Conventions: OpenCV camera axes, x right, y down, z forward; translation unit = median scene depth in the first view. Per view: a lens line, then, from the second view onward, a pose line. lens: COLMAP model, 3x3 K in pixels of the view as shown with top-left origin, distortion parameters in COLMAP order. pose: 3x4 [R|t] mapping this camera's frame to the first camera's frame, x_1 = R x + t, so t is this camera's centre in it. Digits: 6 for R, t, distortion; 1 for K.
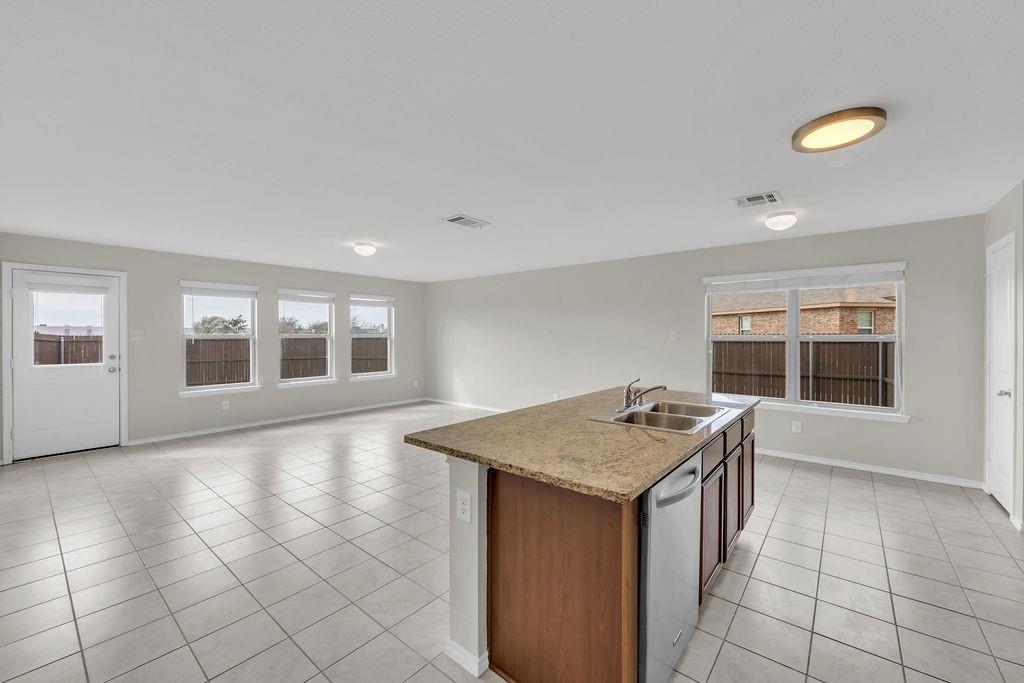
lens RADIAL K [[403.7, 0, 517.4], [0, 403.7, 336.7], [0, 0, 1]] dist [-0.000653, 0.000116]
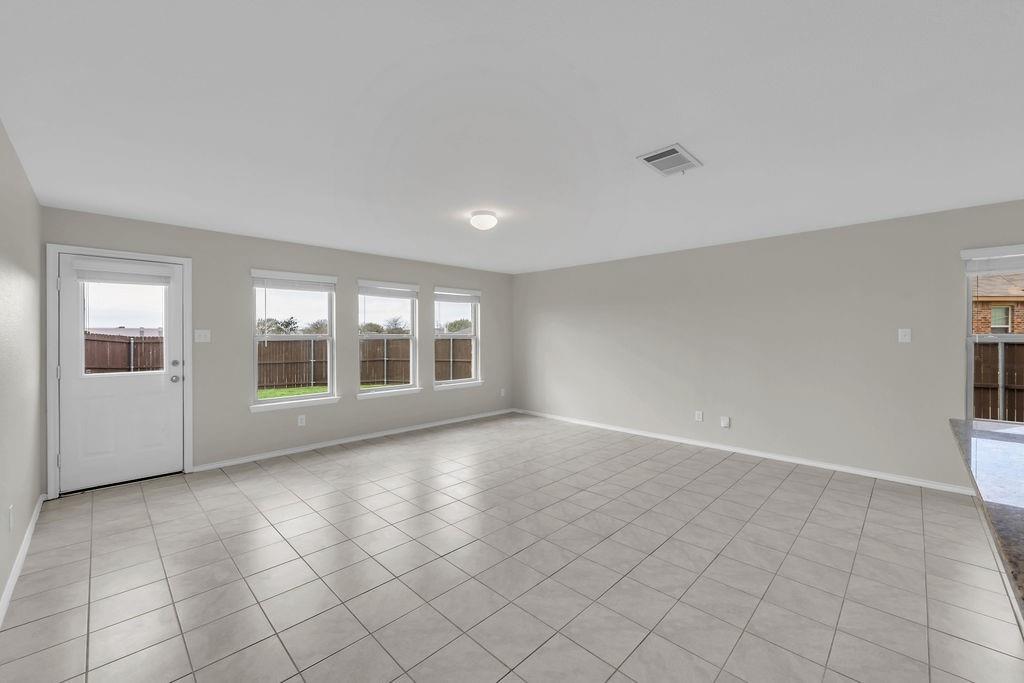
lens RADIAL K [[403.7, 0, 514.6], [0, 403.7, 336.8], [0, 0, 1]] dist [-0.000653, 0.000116]
pose [[0.995494, -0.001422, -0.094813, -0.203449], [0.001294, 0.999998, -0.001416, -0.000134], [0.094815, 0.001287, 0.995494, 0.211406]]
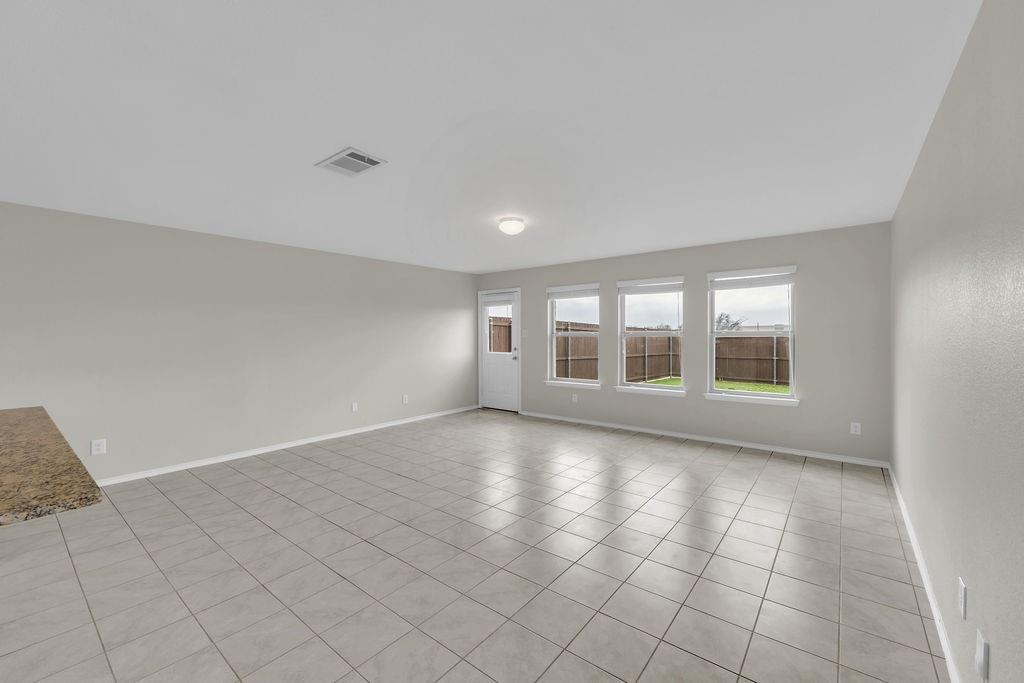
lens RADIAL K [[403.7, 0, 514.6], [0, 403.7, 337.6], [0, 0, 1]] dist [-0.000653, 0.000116]
pose [[0.027825, 0.009940, -0.999563, 0.334507], [0.000399, 0.999950, 0.009955, -0.002600], [0.999613, -0.000676, 0.027819, 0.785133]]
